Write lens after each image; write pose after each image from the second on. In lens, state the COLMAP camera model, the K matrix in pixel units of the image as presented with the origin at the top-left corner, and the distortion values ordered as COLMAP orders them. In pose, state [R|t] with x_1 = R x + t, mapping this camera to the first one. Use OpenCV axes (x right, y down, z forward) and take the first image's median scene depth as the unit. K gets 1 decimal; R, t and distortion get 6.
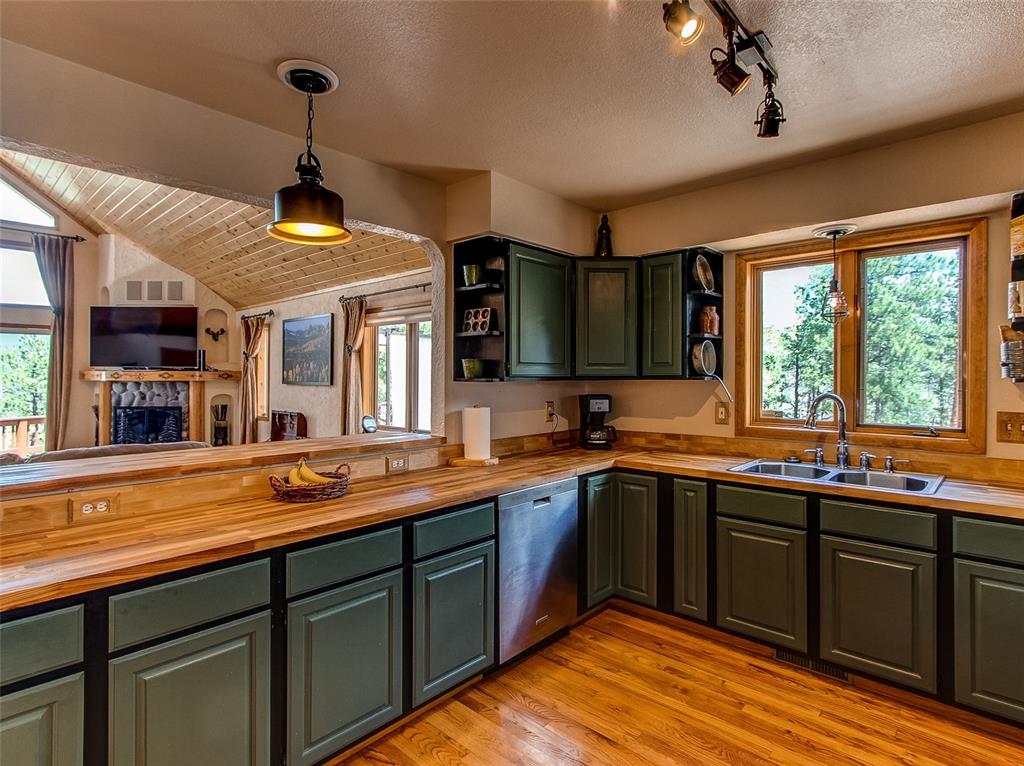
lens RADIAL K [[535.5, 0, 504.4], [0, 535.5, 379.1], [0, 0, 1]] dist [0.000474, 0.001361]
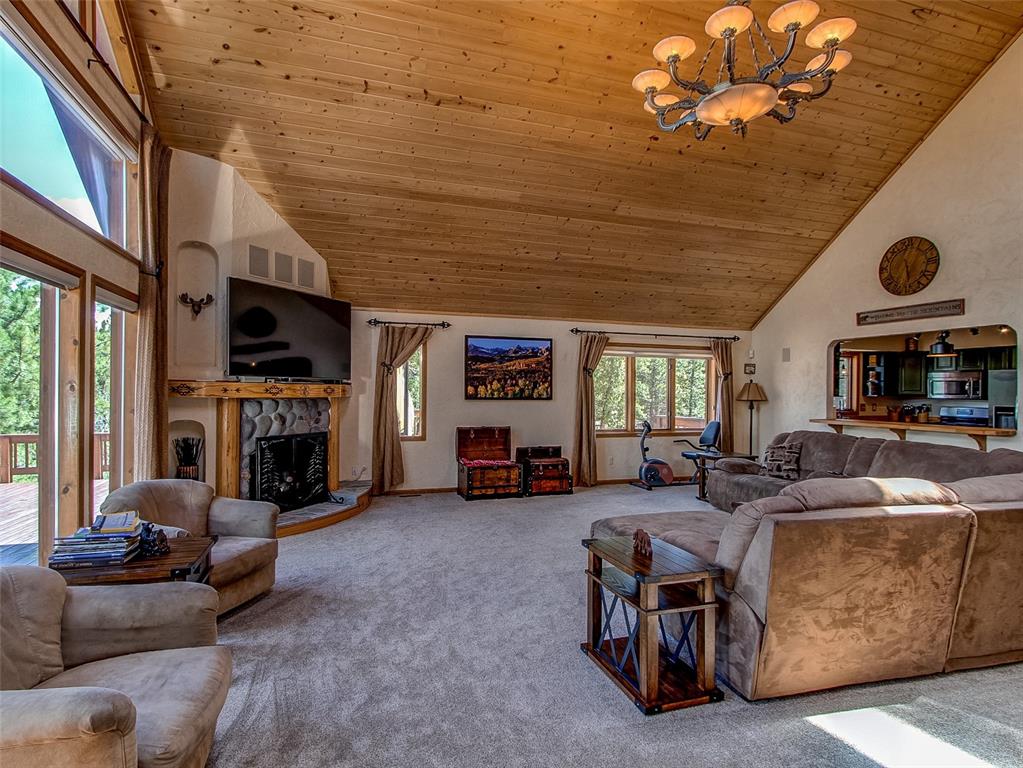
lens RADIAL K [[535.0, 0, 501.7], [0, 535.0, 390.8], [0, 0, 1]] dist [0.000474, 0.001361]
pose [[0.482367, 0.002457, 0.875966, -1.141466], [-0.005048, 0.999987, -0.000026, -0.007089], [-0.875955, -0.004409, 0.482373, 0.426003]]
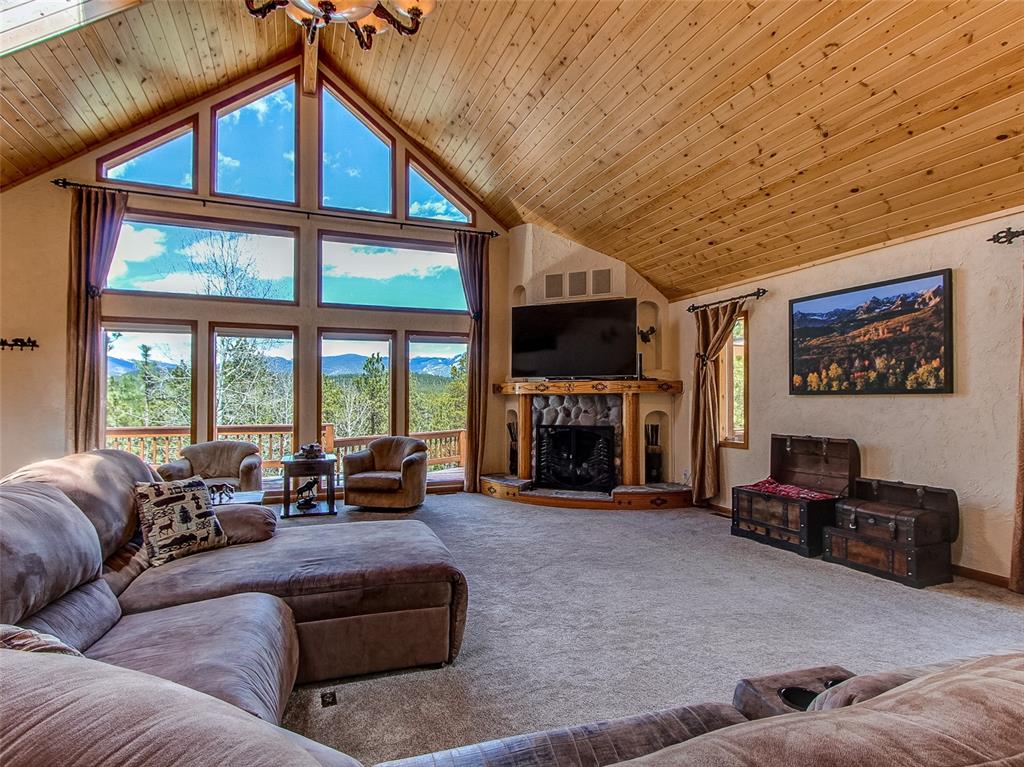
lens RADIAL K [[535.5, 0, 504.1], [0, 535.5, 389.7], [0, 0, 1]] dist [0.000474, 0.001361]
pose [[0.903026, -0.011764, -0.429424, -0.411553], [0.001756, 0.999718, -0.023694, 0.016119], [0.429581, 0.020642, 0.902792, 0.221320]]
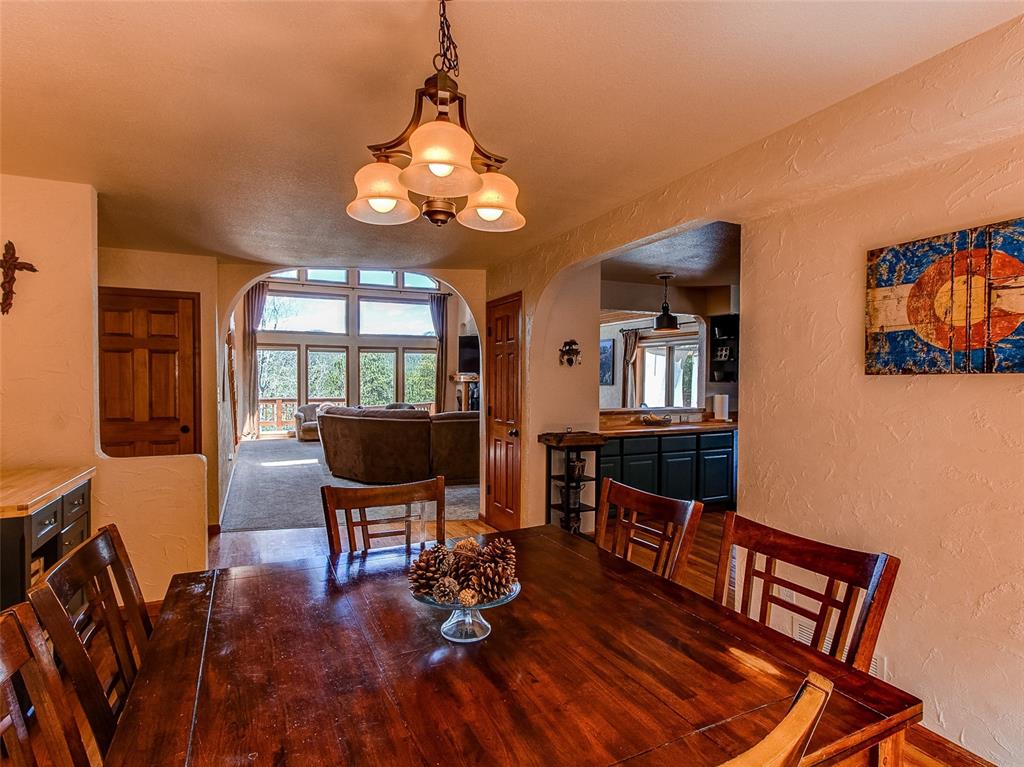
lens RADIAL K [[535.5, 0, 505.7], [0, 535.5, 393.1], [0, 0, 1]] dist [0.000474, 0.001361]
pose [[0.927011, 0.012115, -0.374839, -0.018240], [-0.003543, 0.999716, 0.023548, 0.000204], [0.375018, -0.020501, 0.926791, -0.469846]]
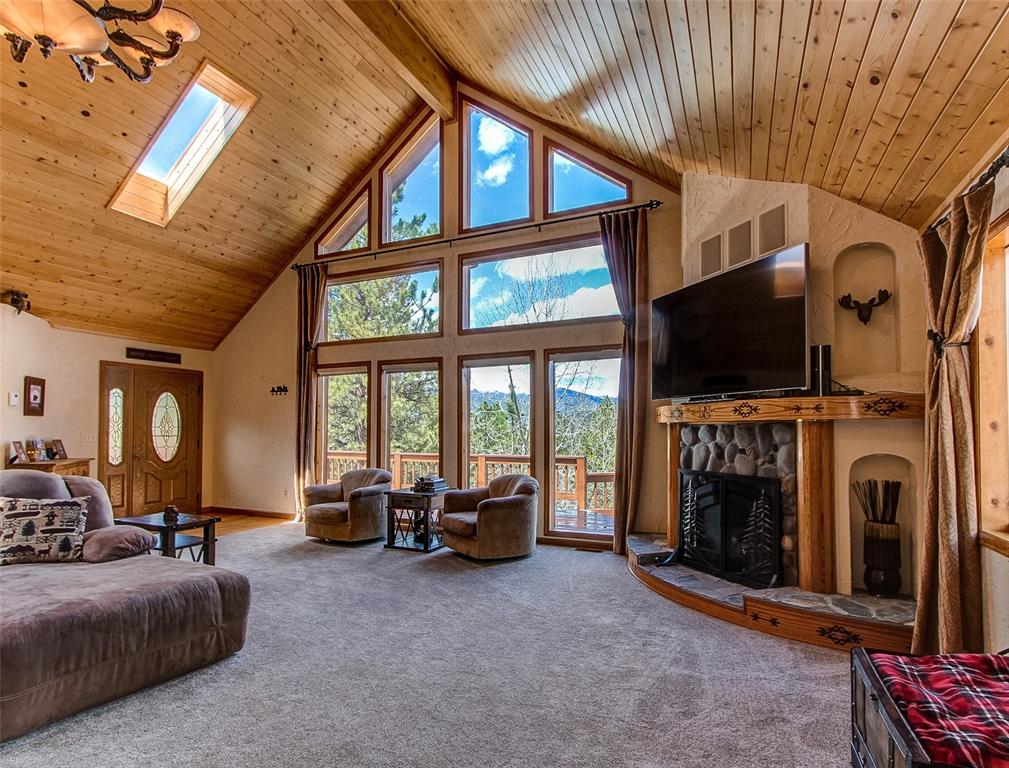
lens RADIAL K [[535.5, 0, 495.0], [0, 535.5, 416.5], [0, 0, 1]] dist [-0.001792, -0.000286]
pose [[0.305633, -0.027101, -0.951764, -0.252576], [-0.003053, 0.999562, -0.029443, 0.013429], [0.952145, 0.011905, 0.305416, 0.640220]]
